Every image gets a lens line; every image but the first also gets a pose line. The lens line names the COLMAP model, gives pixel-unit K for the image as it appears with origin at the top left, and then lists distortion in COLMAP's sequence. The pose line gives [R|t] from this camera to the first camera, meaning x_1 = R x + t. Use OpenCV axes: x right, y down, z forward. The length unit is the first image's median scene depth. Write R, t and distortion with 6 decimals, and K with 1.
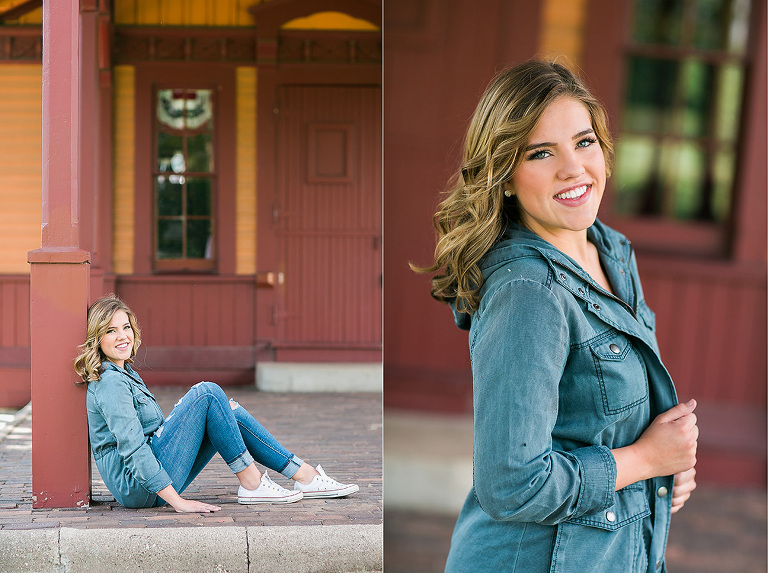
lens RADIAL K [[1832.4, 0, 323.8], [0, 1832.4, 286.5], [0, 0, 1]] dist [-0.991847, 0.300929]
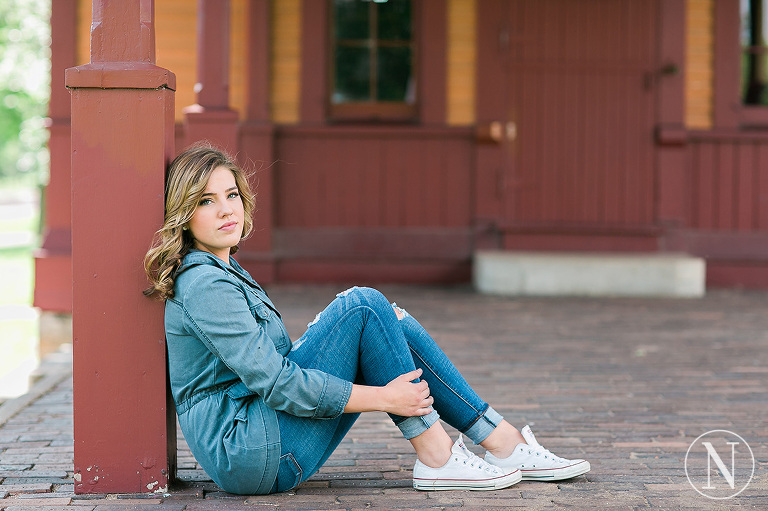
lens RADIAL K [[1901.2, 0, 384.0], [0, 1901.2, 255.5], [0, 0, 1]] dist [-0.139841, -0.896487]
pose [[0.993865, 0.013159, -0.109813, 0.009537], [-0.007972, 0.998838, 0.047540, 0.010013], [0.110311, -0.046373, 0.992815, 0.306348]]
